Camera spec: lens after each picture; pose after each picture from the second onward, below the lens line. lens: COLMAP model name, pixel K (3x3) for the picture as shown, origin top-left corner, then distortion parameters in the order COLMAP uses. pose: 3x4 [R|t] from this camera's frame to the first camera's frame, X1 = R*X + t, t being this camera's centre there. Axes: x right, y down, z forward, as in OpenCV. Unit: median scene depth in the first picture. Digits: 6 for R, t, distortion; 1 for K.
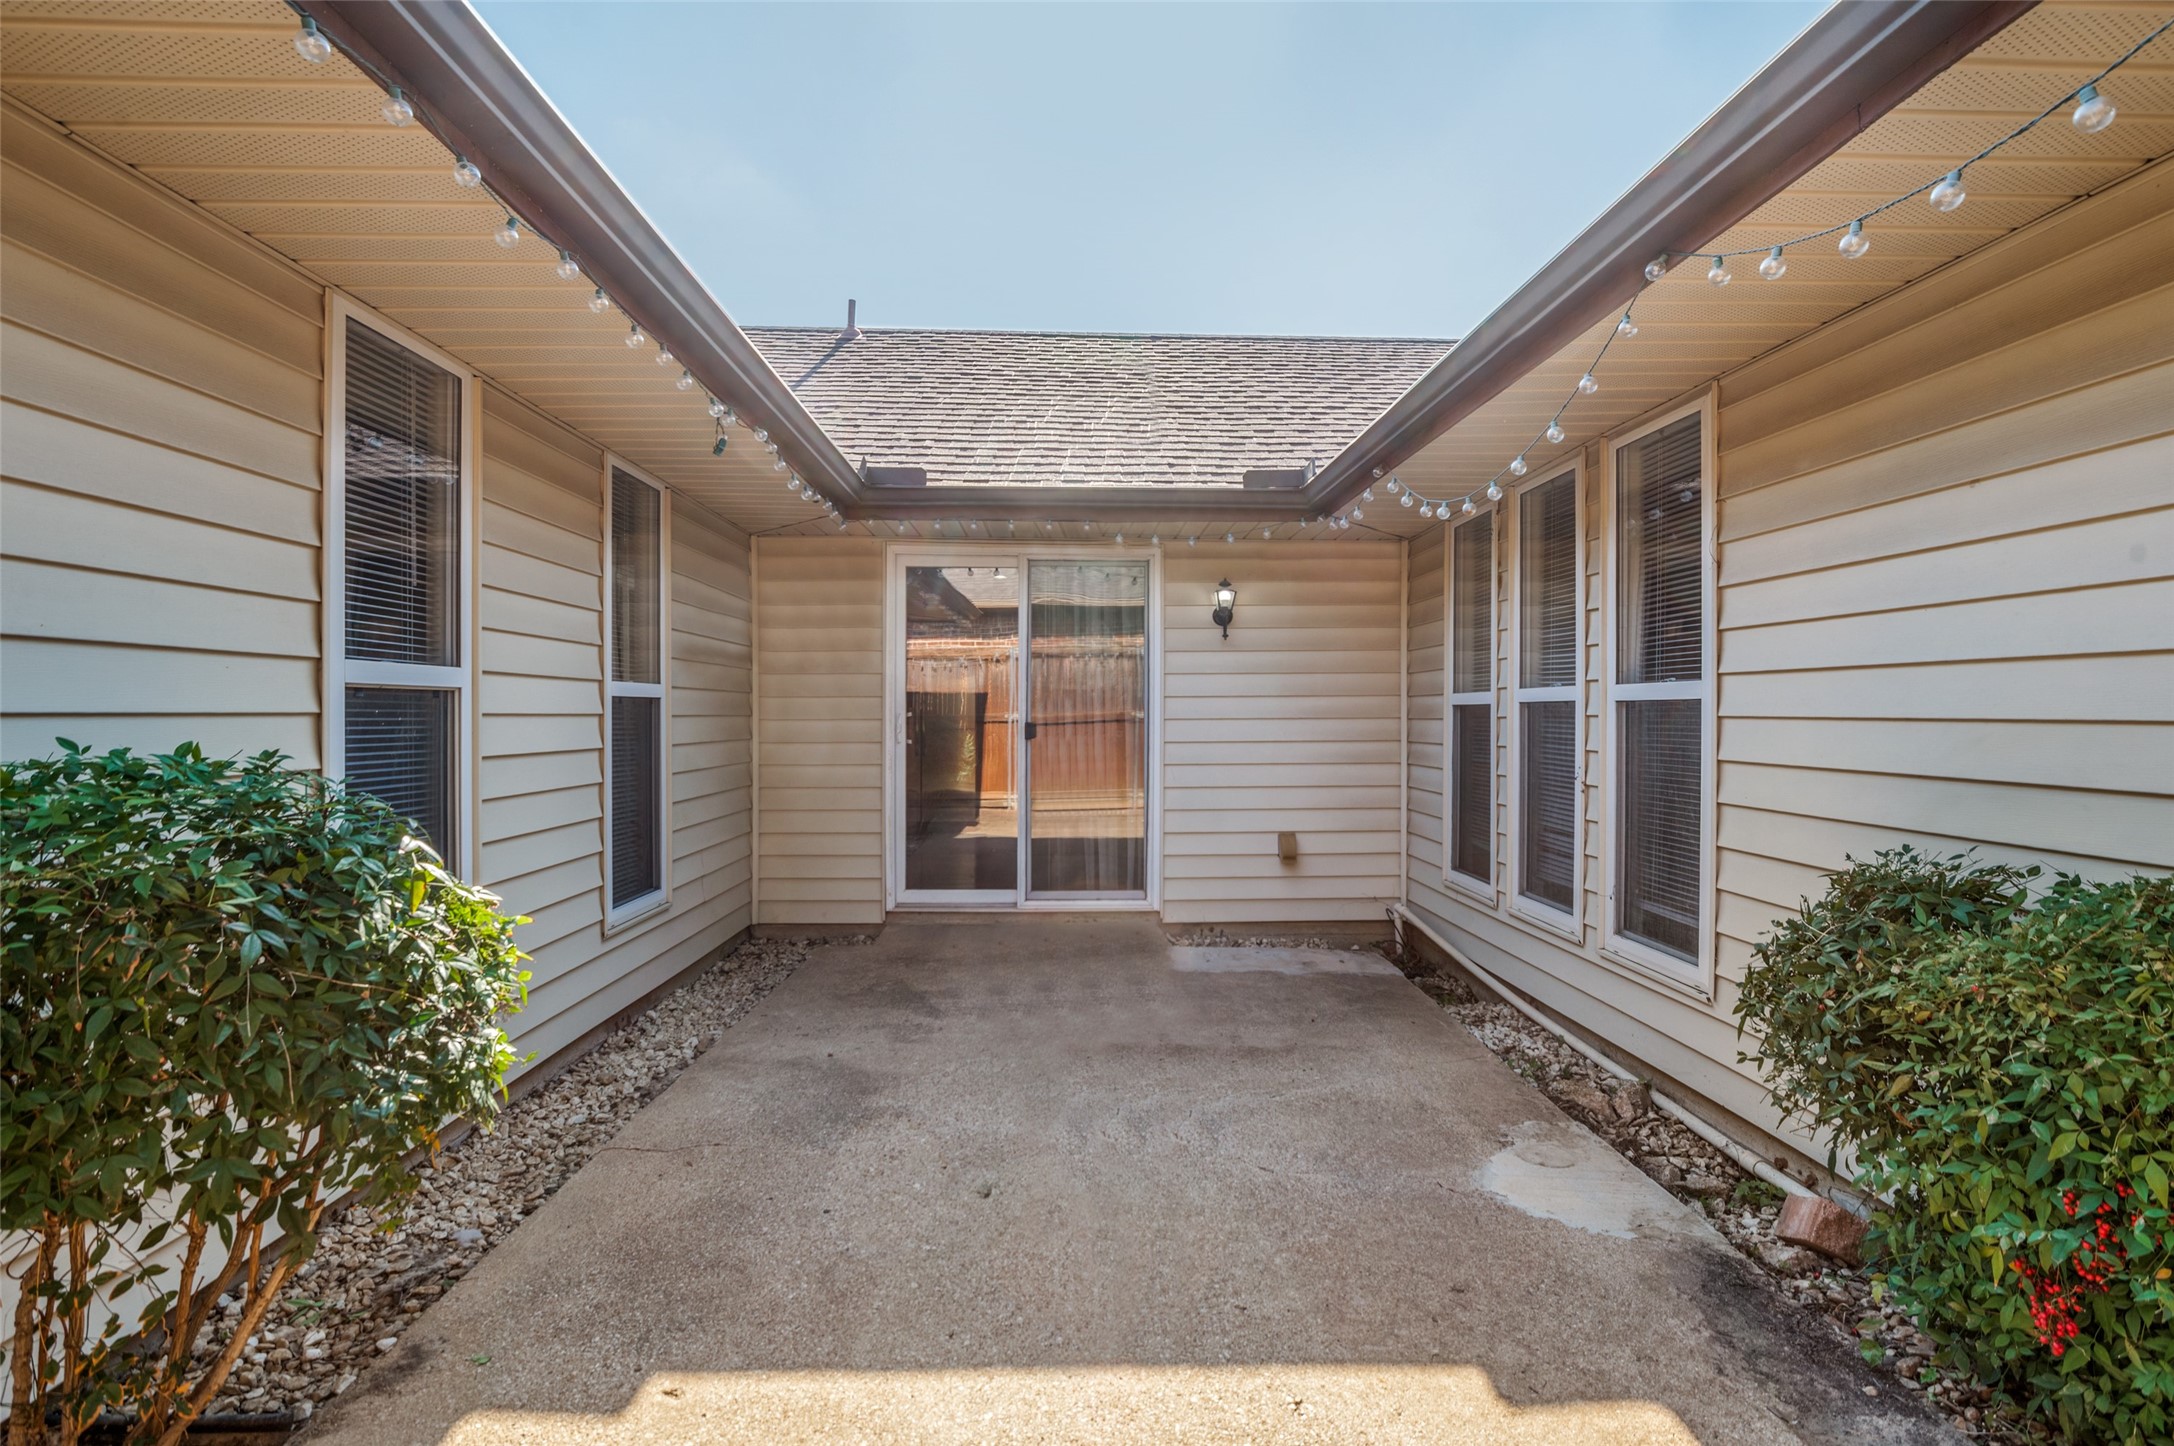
lens RADIAL K [[1002.4, 0, 1097.7], [0, 1002.4, 715.8], [0, 0, 1]] dist [0.003006, -0.011098]
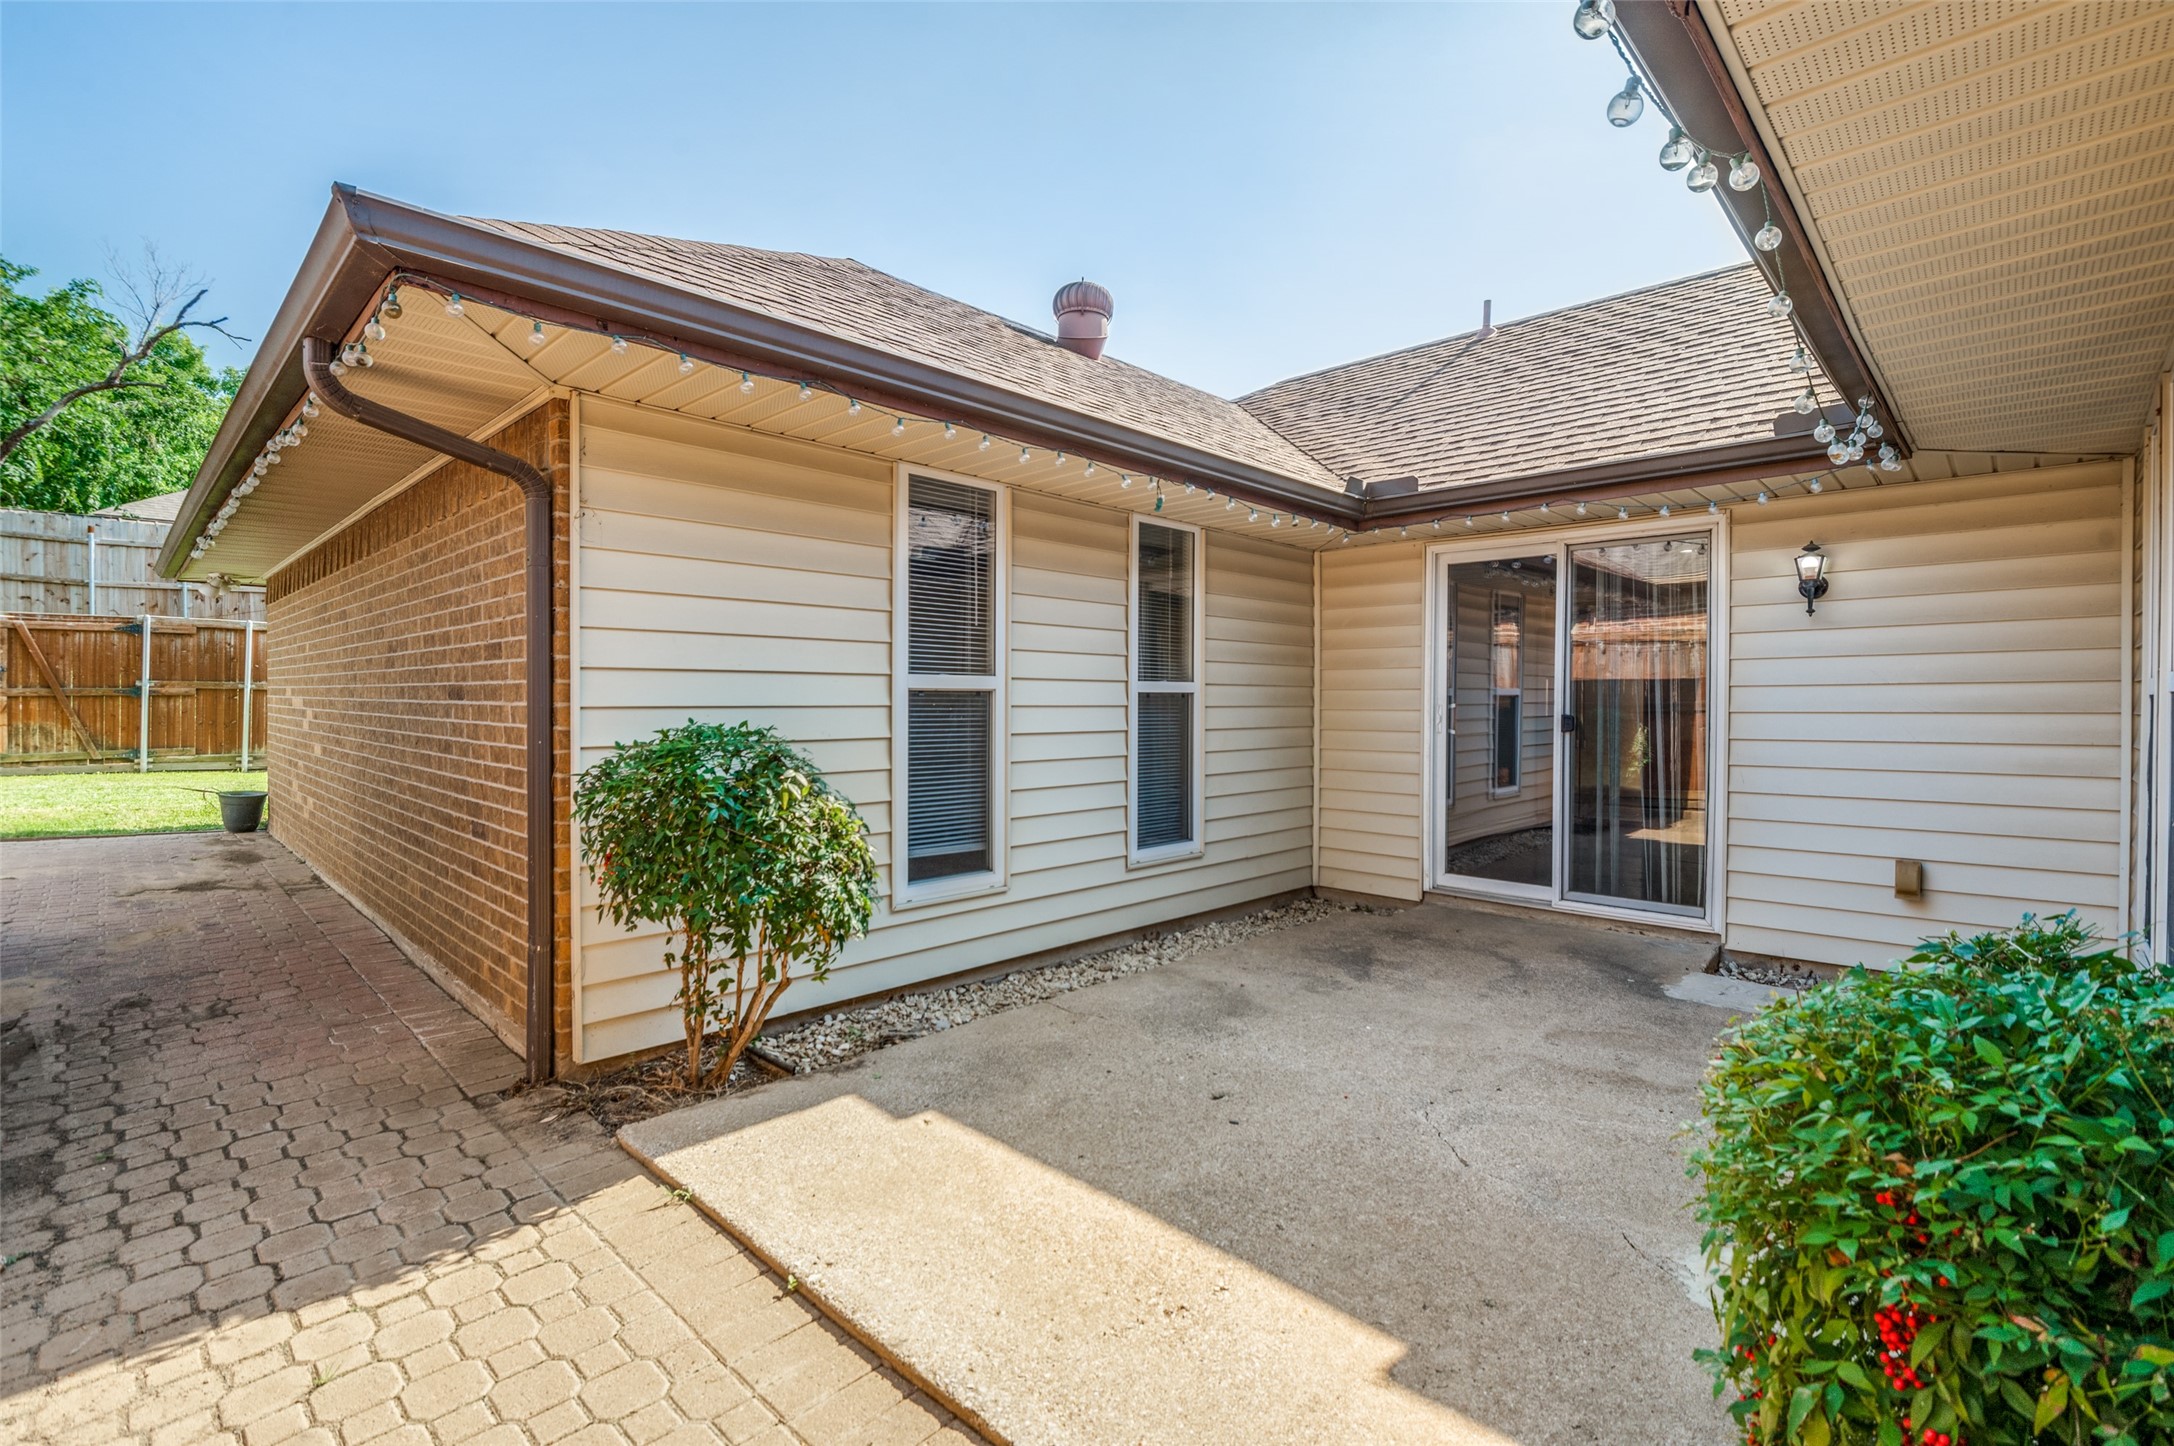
lens RADIAL K [[983.6, 0, 1093.7], [0, 983.6, 702.4], [0, 0, 1]] dist [0.000070, -0.000398]
pose [[0.699923, 0.002095, -0.714215, 0.429378], [-0.002270, 0.999997, 0.000708, -0.006487], [0.714215, 0.001126, 0.699926, 0.029160]]
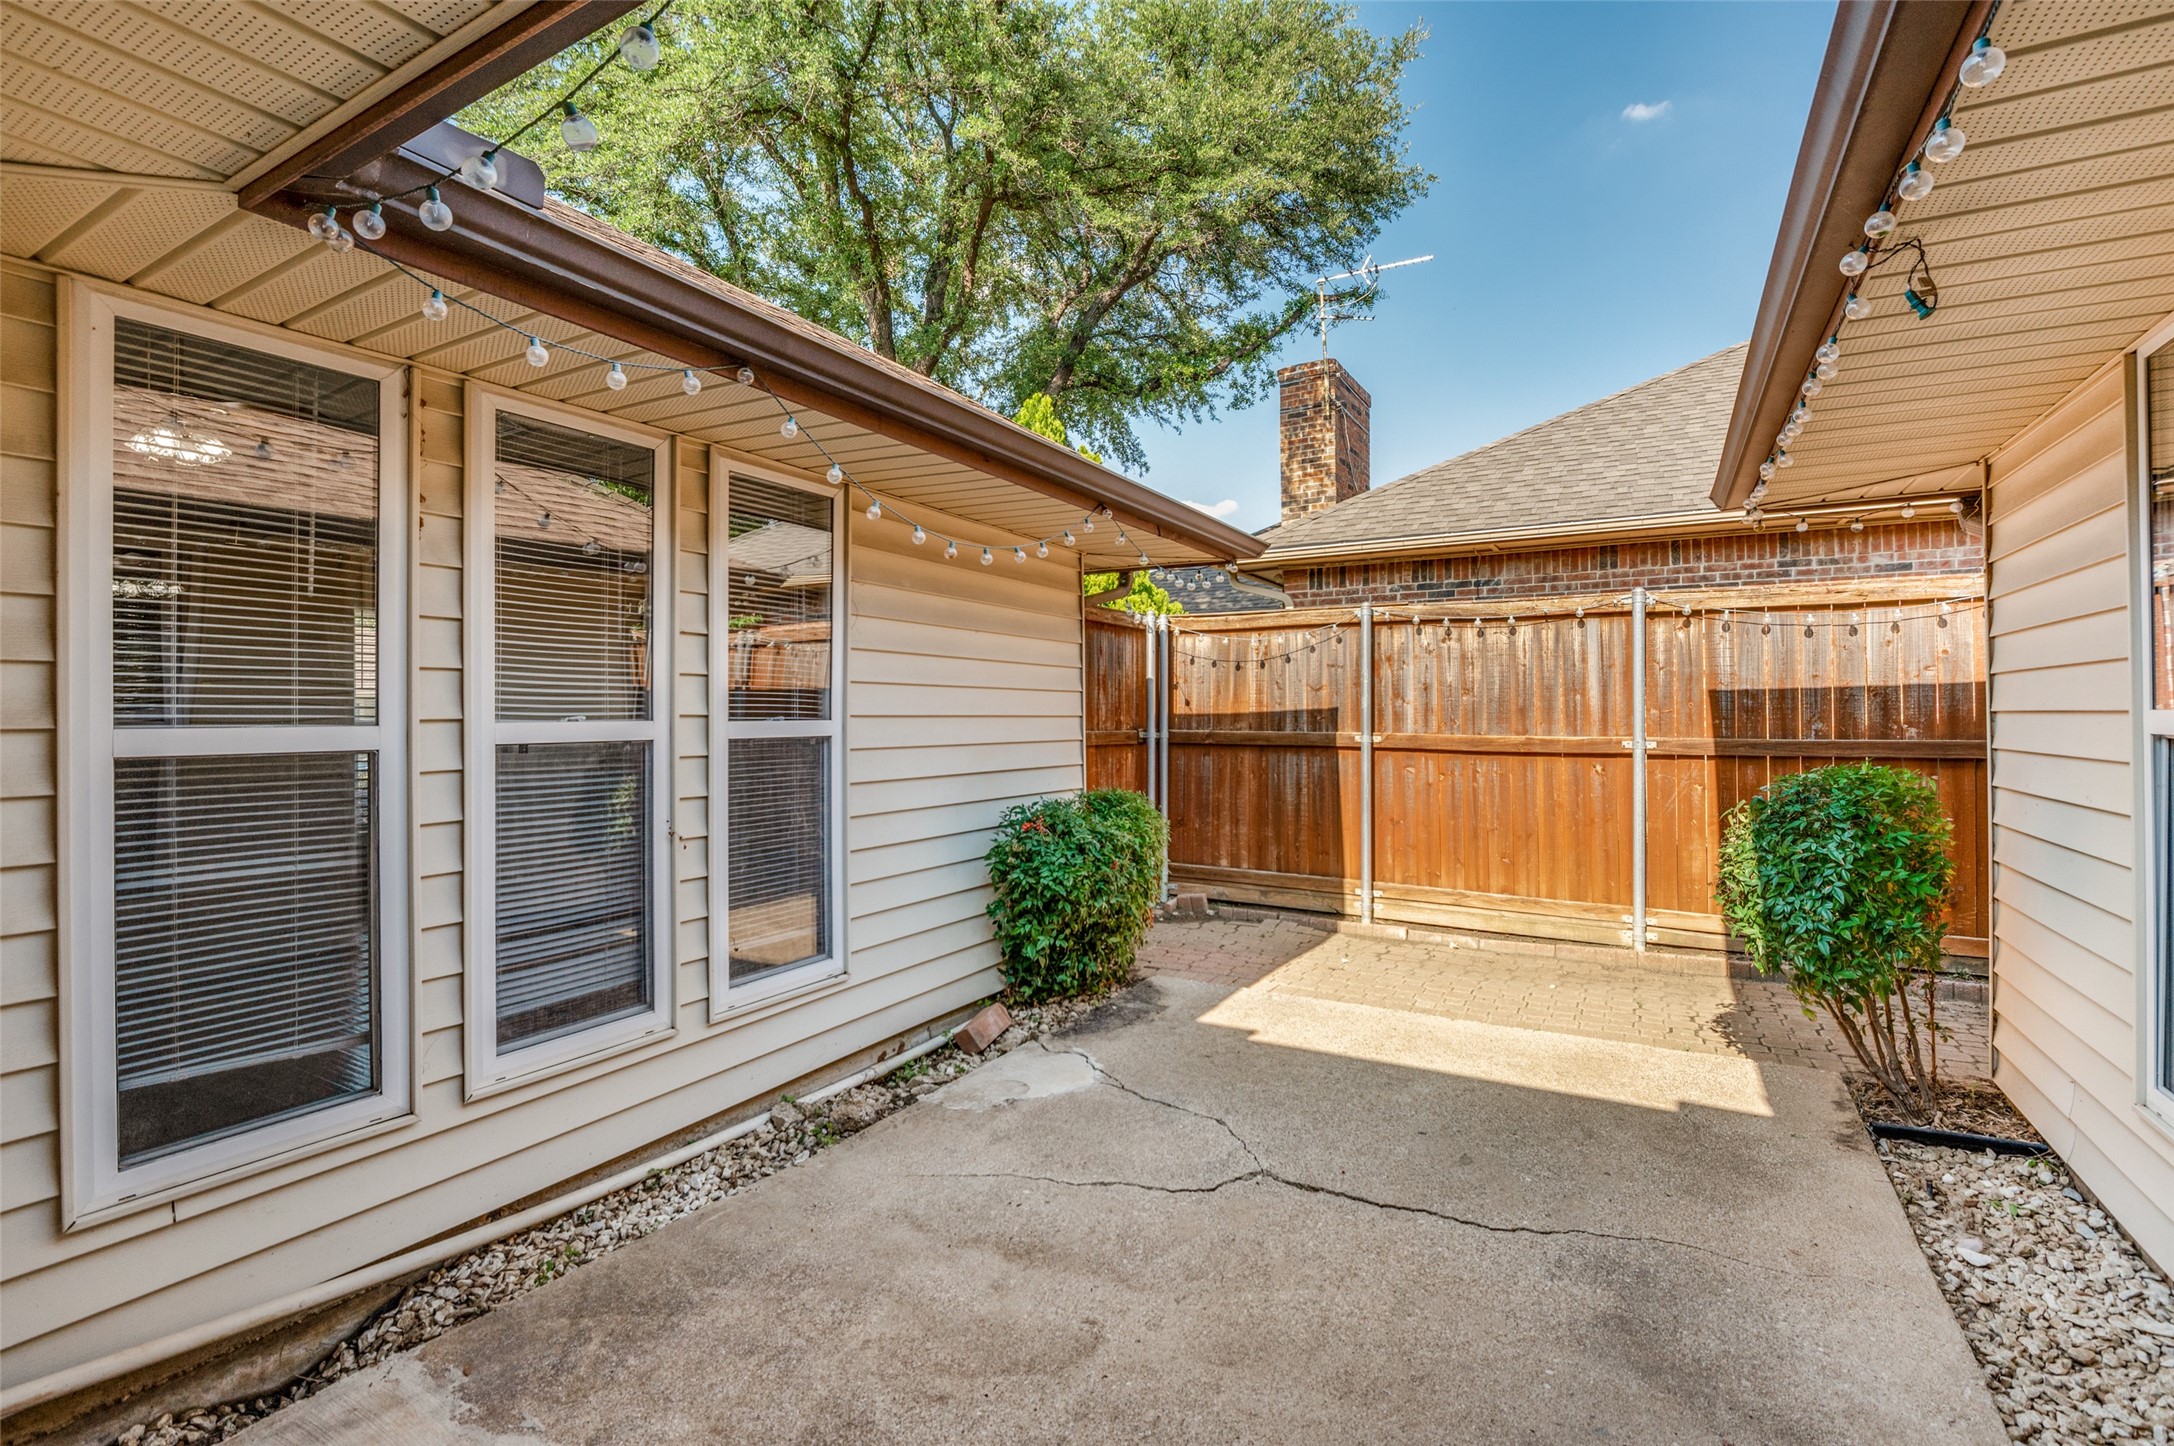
lens RADIAL K [[1002.4, 0, 1097.7], [0, 1002.4, 715.8], [0, 0, 1]] dist [0.003006, -0.011098]
pose [[-0.855989, -0.004172, 0.516977, -0.233072], [-0.000578, 0.999975, 0.007111, -0.037416], [-0.516993, 0.005788, -0.855970, 1.488298]]
